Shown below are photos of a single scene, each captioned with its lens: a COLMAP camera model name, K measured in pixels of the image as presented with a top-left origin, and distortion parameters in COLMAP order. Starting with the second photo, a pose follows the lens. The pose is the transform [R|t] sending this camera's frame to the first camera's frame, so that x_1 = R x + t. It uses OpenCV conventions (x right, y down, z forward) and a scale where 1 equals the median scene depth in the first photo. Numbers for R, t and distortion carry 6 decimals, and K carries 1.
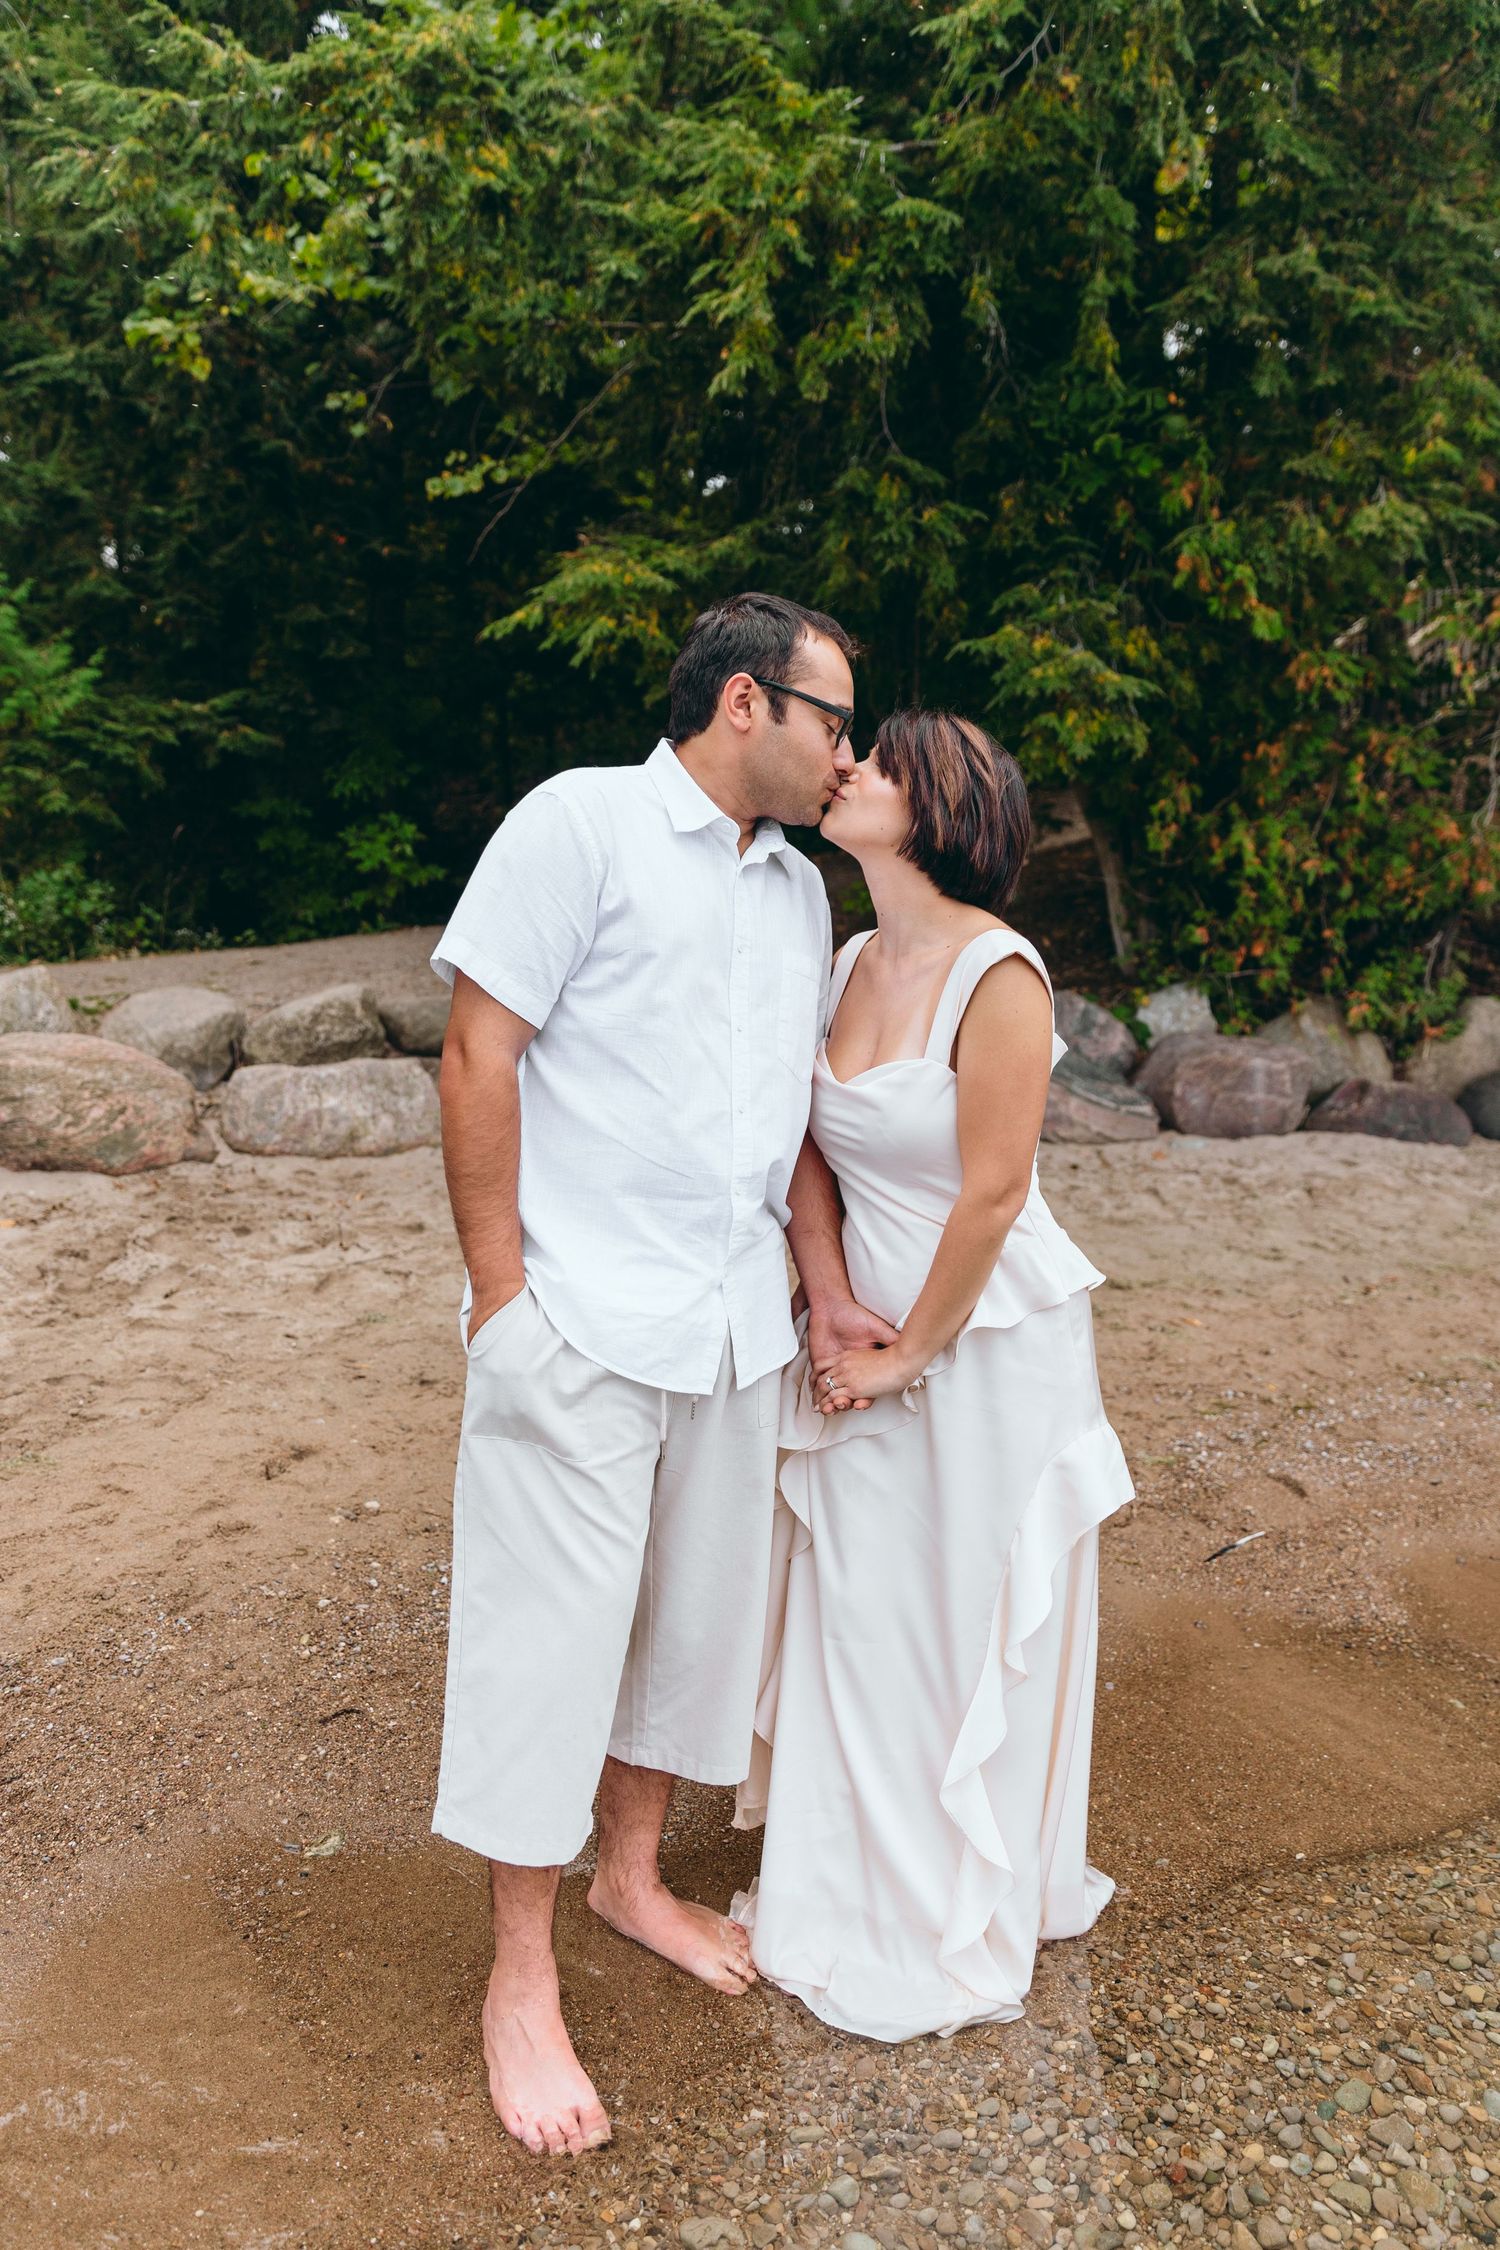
lens RADIAL K [[1517.5, 0, 726.0], [0, 1517.5, 1143.0], [0, 0, 1]] dist [0.014283, -0.008756]
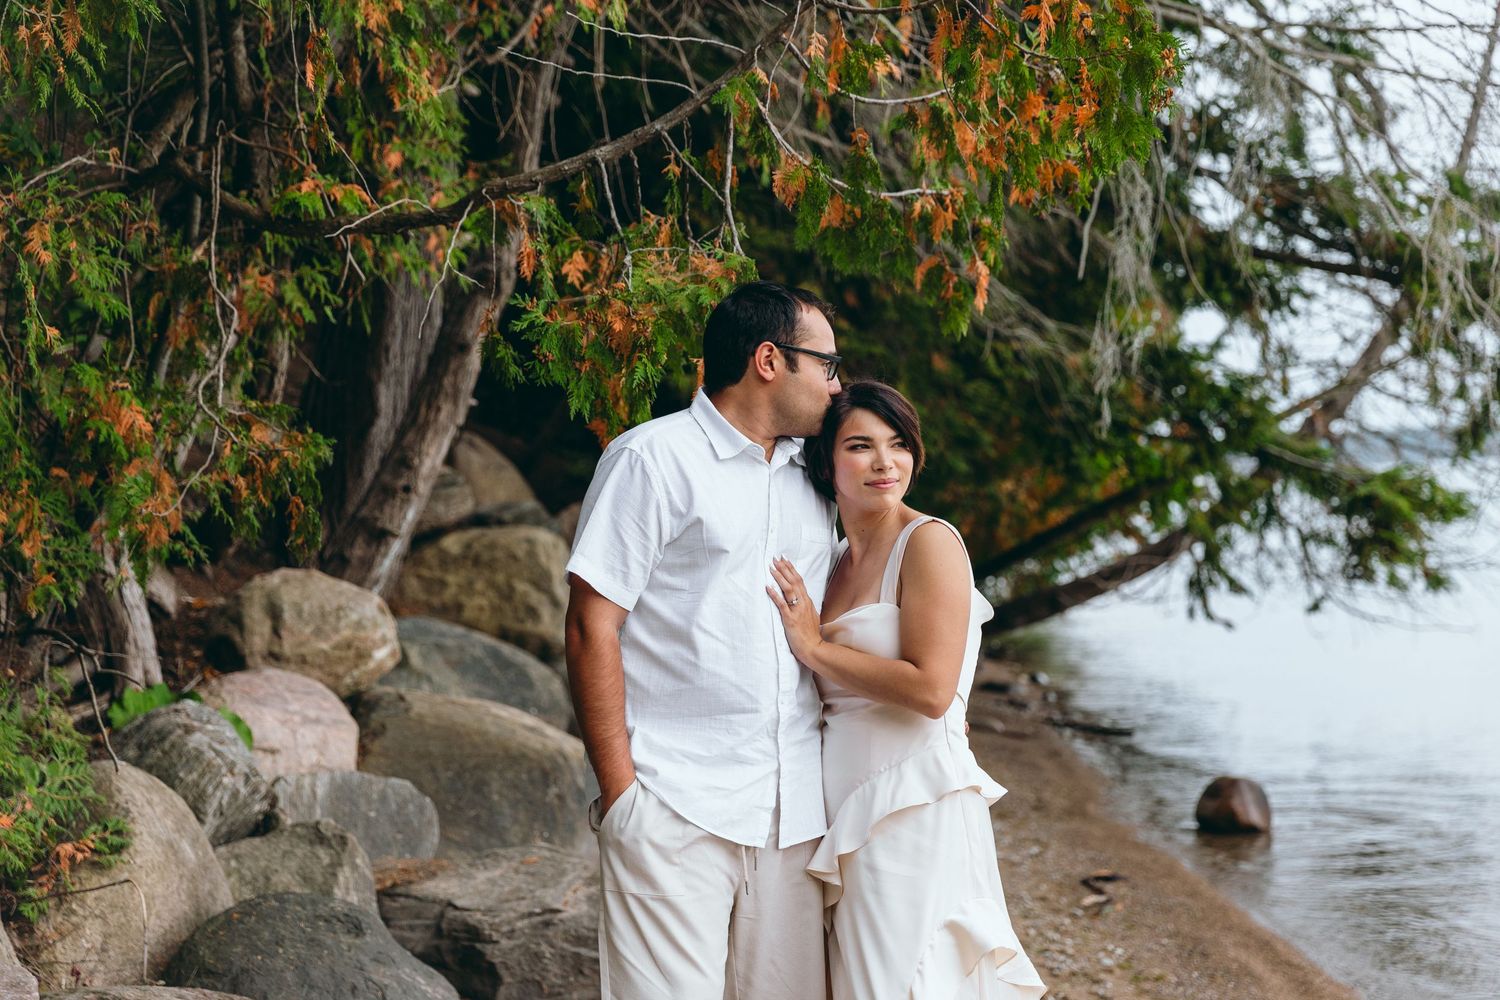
lens RADIAL K [[2573.3, 0, 749.3], [0, 2573.3, 505.8], [0, 0, 1]] dist [0.002534, 0.000000]
pose [[0.374947, -0.024699, 0.926717, -0.207984], [0.156648, 0.986958, -0.037075, -0.151666], [-0.913715, 0.159070, 0.373926, 0.688839]]
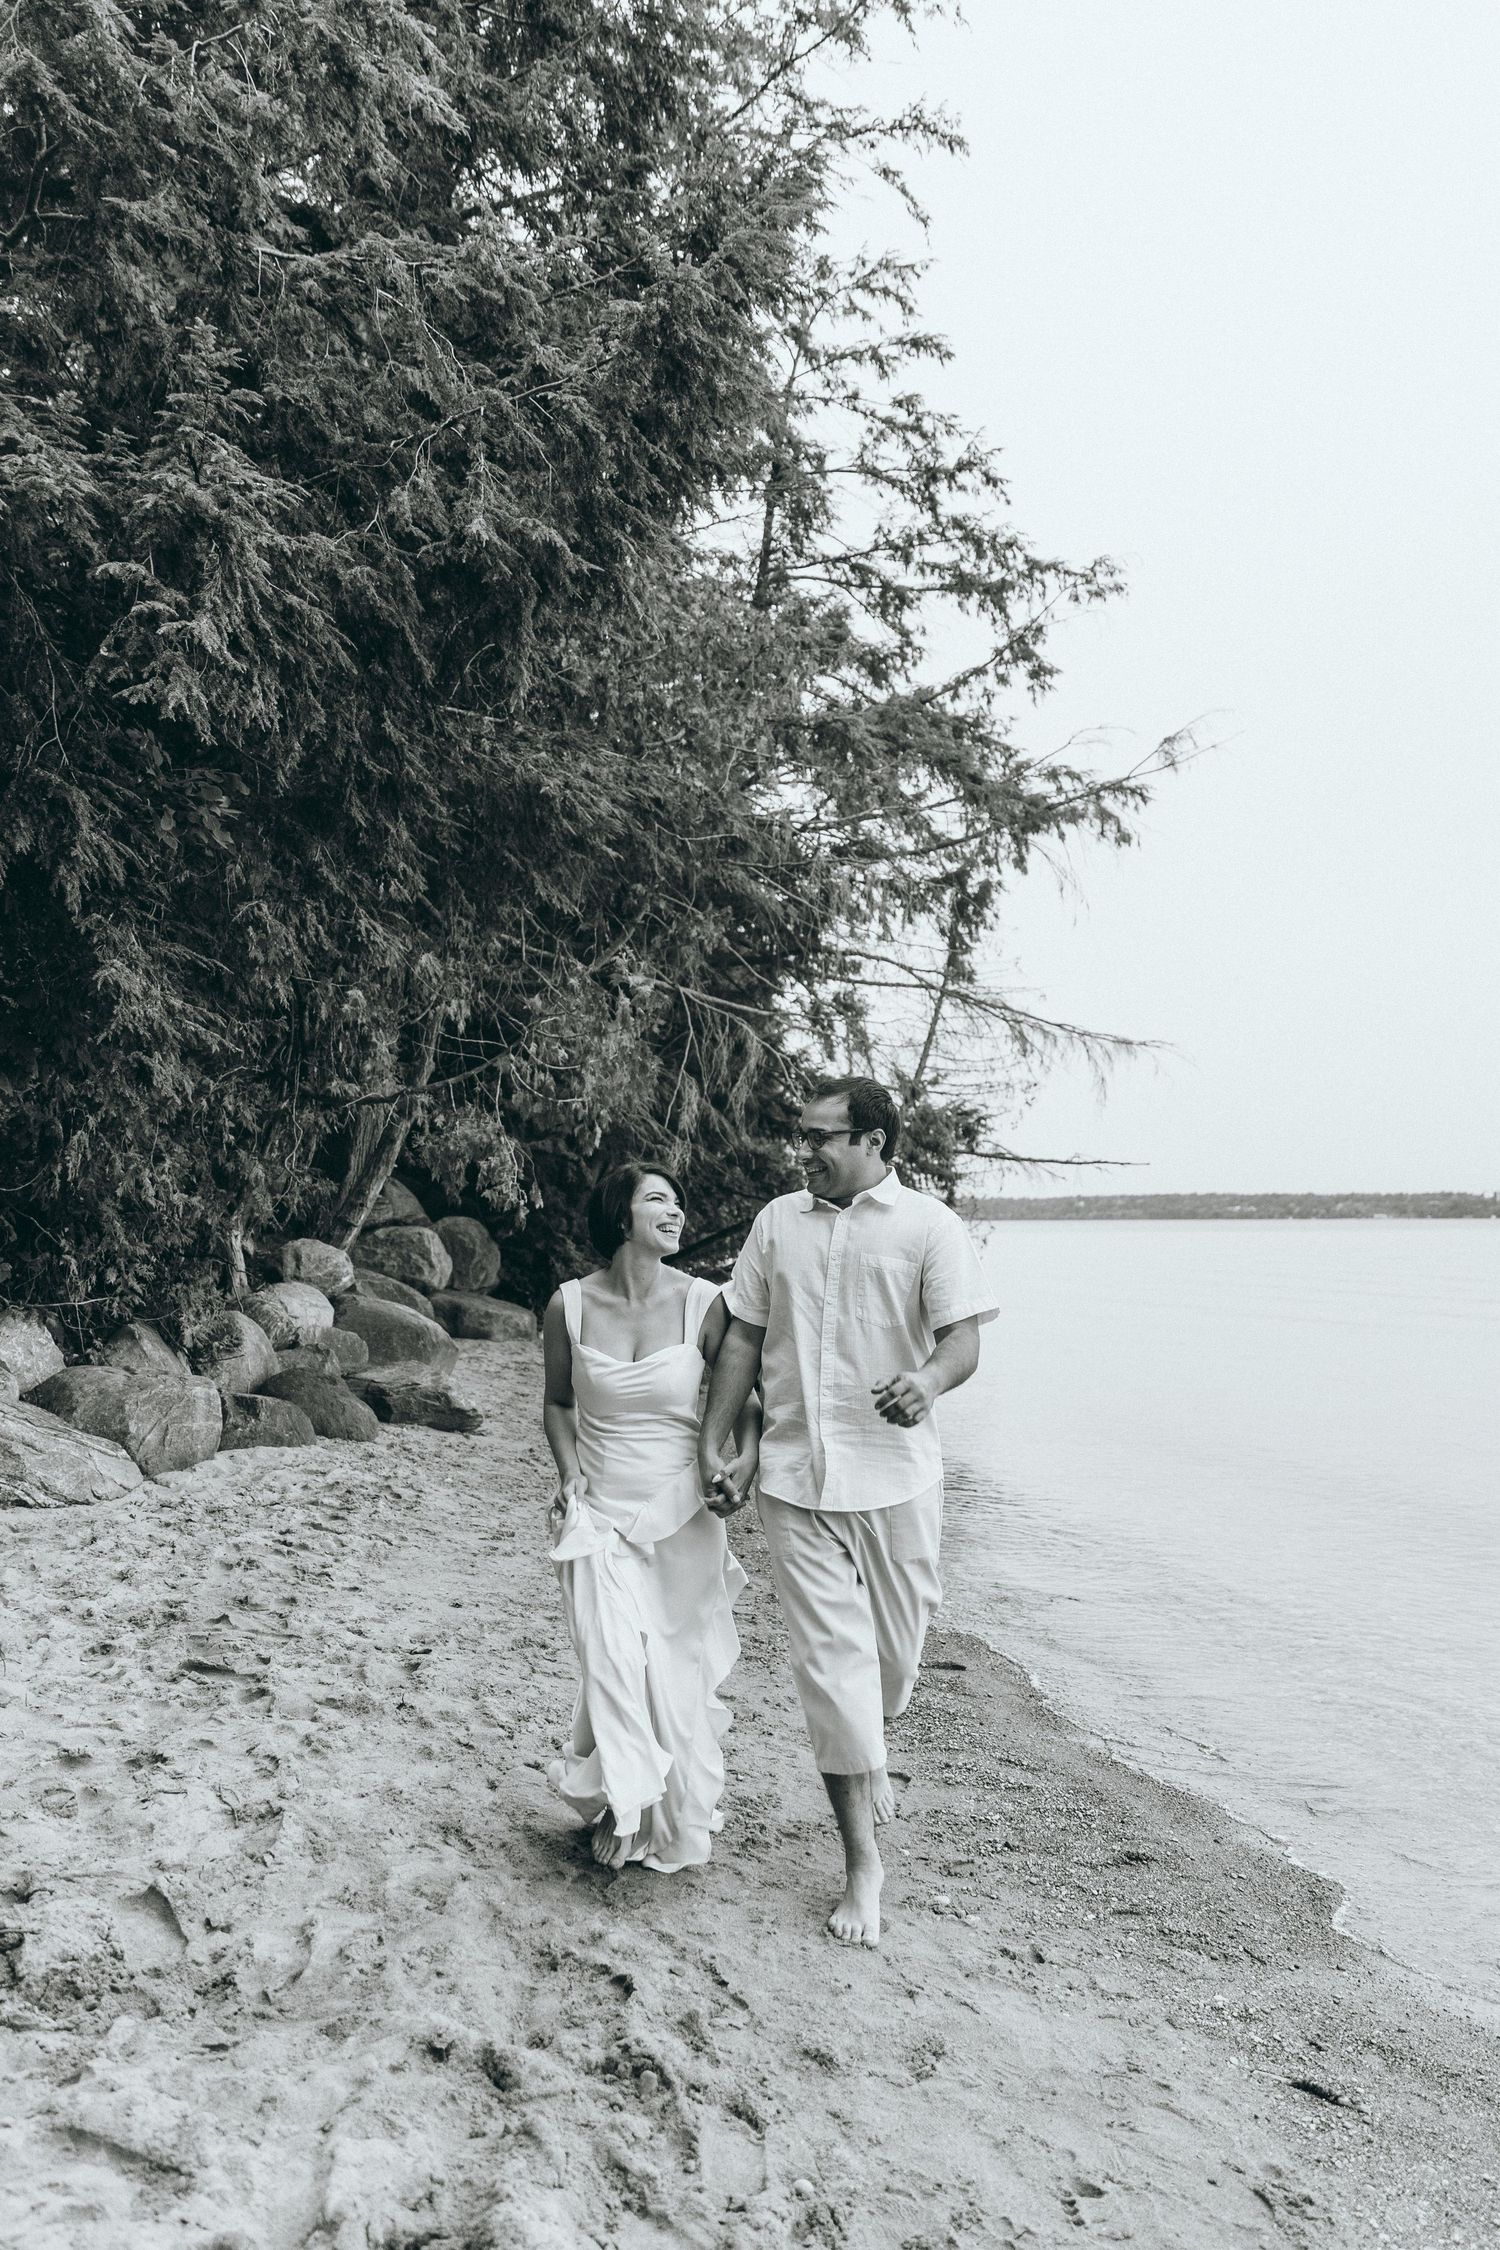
lens RADIAL K [[1610.3, 0, 759.5], [0, 1610.3, 1132.1], [0, 0, 1]] dist [0.013987, 0.000138]
pose [[0.265026, 0.049850, 0.962952, -0.743113], [0.113035, 0.990171, -0.082369, -0.113333], [-0.957593, 0.130677, 0.256786, 0.405052]]
